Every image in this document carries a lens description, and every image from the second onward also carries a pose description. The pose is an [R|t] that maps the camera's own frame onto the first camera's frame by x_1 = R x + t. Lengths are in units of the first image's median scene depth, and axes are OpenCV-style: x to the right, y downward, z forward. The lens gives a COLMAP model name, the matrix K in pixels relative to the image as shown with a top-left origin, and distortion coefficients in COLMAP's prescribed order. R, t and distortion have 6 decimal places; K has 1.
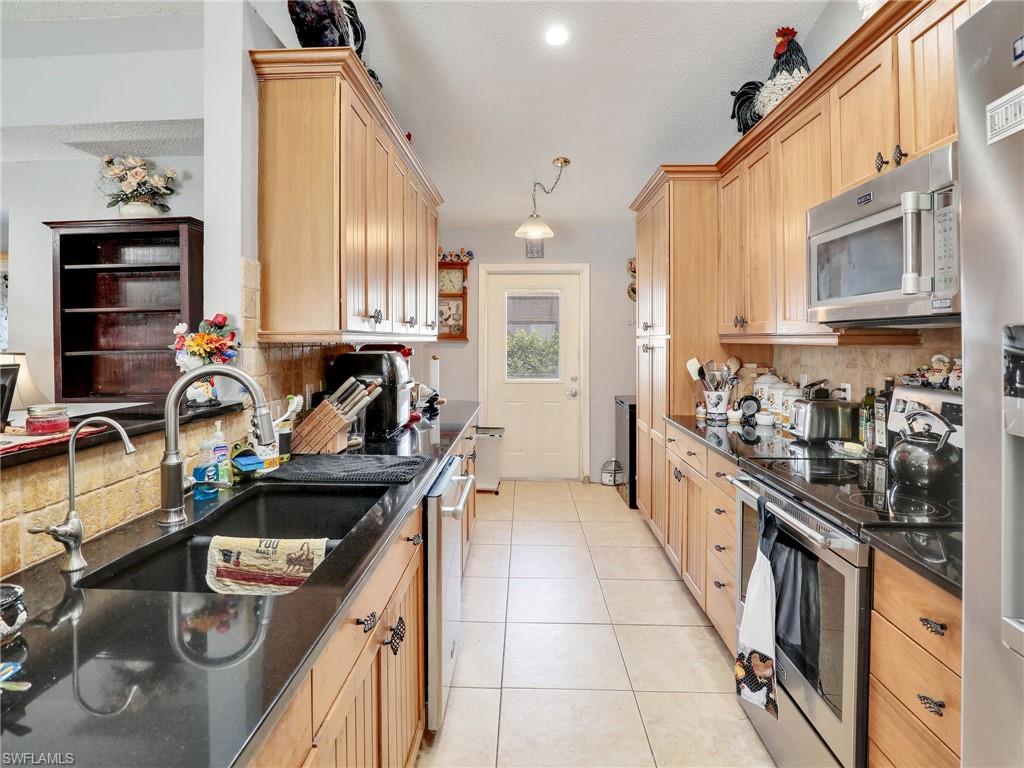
lens RADIAL K [[547.4, 0, 503.6], [0, 547.4, 342.0], [0, 0, 1]] dist [-0.041204, 0.009474]
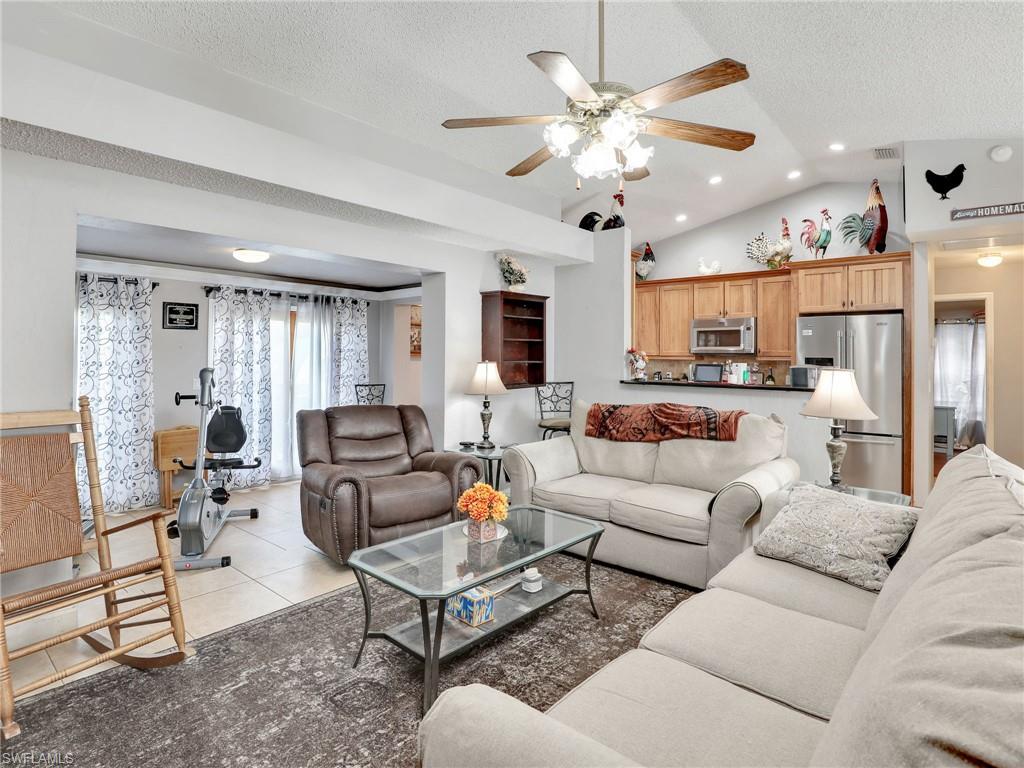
lens RADIAL K [[547.4, 0, 502.1], [0, 547.4, 350.1], [0, 0, 1]] dist [-0.041204, 0.009474]
pose [[0.638299, 0.014363, 0.769655, -2.210568], [-0.009626, 0.999897, -0.010676, -0.004772], [-0.769729, -0.000594, 0.638371, -0.211828]]
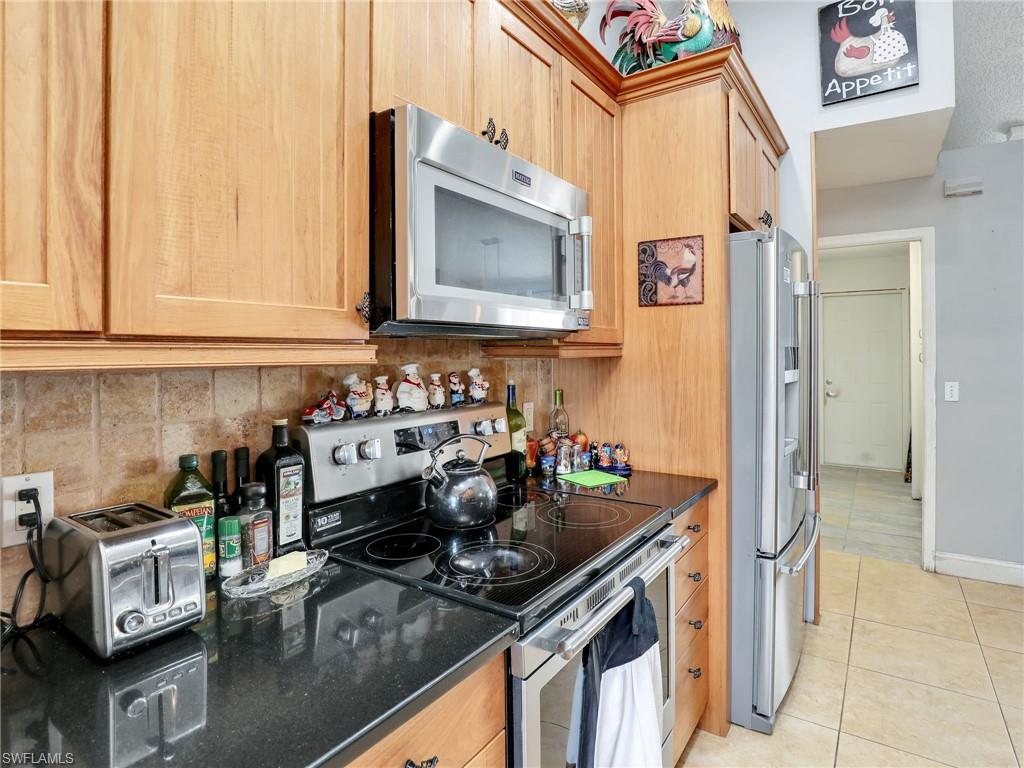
lens RADIAL K [[547.4, 0, 518.8], [0, 547.4, 353.2], [0, 0, 1]] dist [-0.041204, 0.009474]
pose [[-0.848974, 0.002796, 0.528427, 0.159372], [0.005638, 0.999977, 0.003767, -0.003540], [-0.528405, 0.006177, -0.848970, 1.076221]]
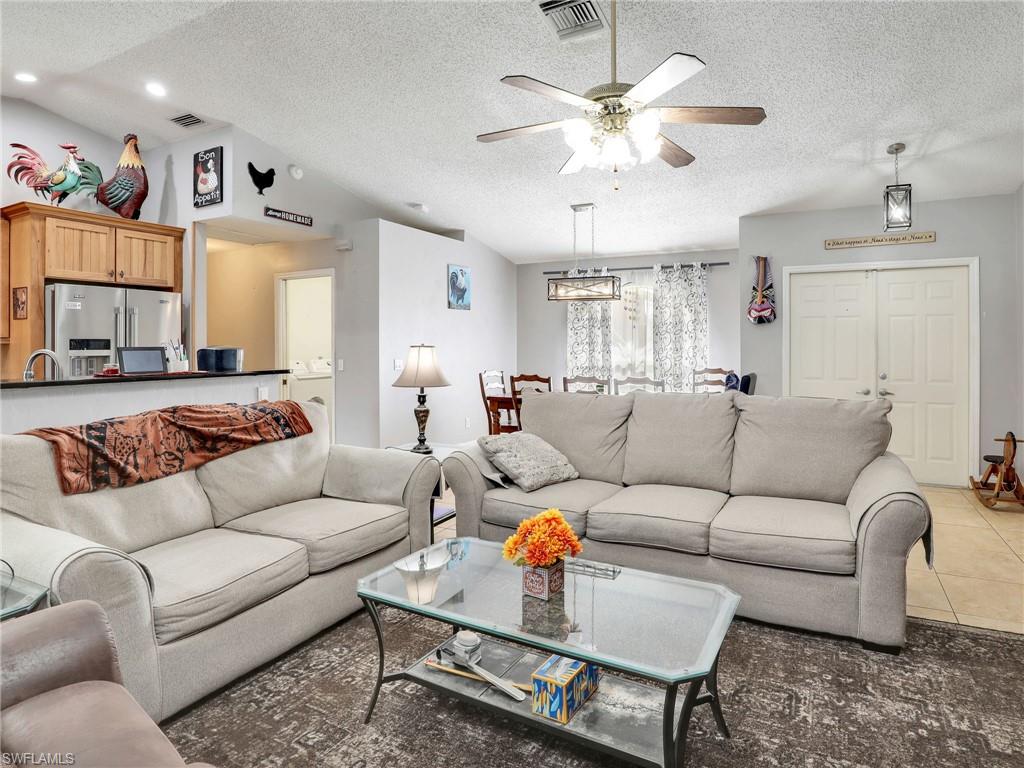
lens RADIAL K [[547.4, 0, 568.6], [0, 547.4, 348.1], [0, 0, 1]] dist [-0.041204, 0.009474]
pose [[-0.912682, -0.000315, 0.408671, -1.772539], [0.002951, 0.999969, 0.007362, 0.011740], [-0.408661, 0.007925, -0.912652, 1.080938]]
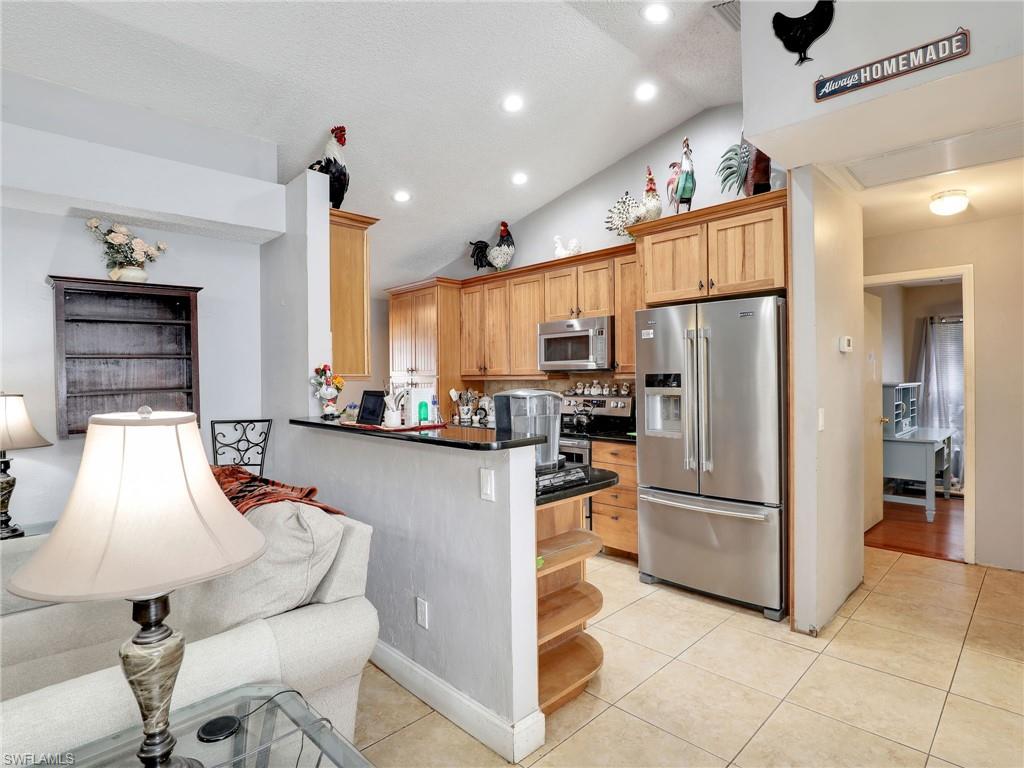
lens RADIAL K [[547.4, 0, 528.3], [0, 547.4, 384.8], [0, 0, 1]] dist [-0.041204, 0.009474]
pose [[0.679806, -0.018673, 0.733154, -0.972690], [0.012687, 0.999826, 0.013702, -0.004775], [-0.733282, -0.000013, 0.679924, -0.478599]]
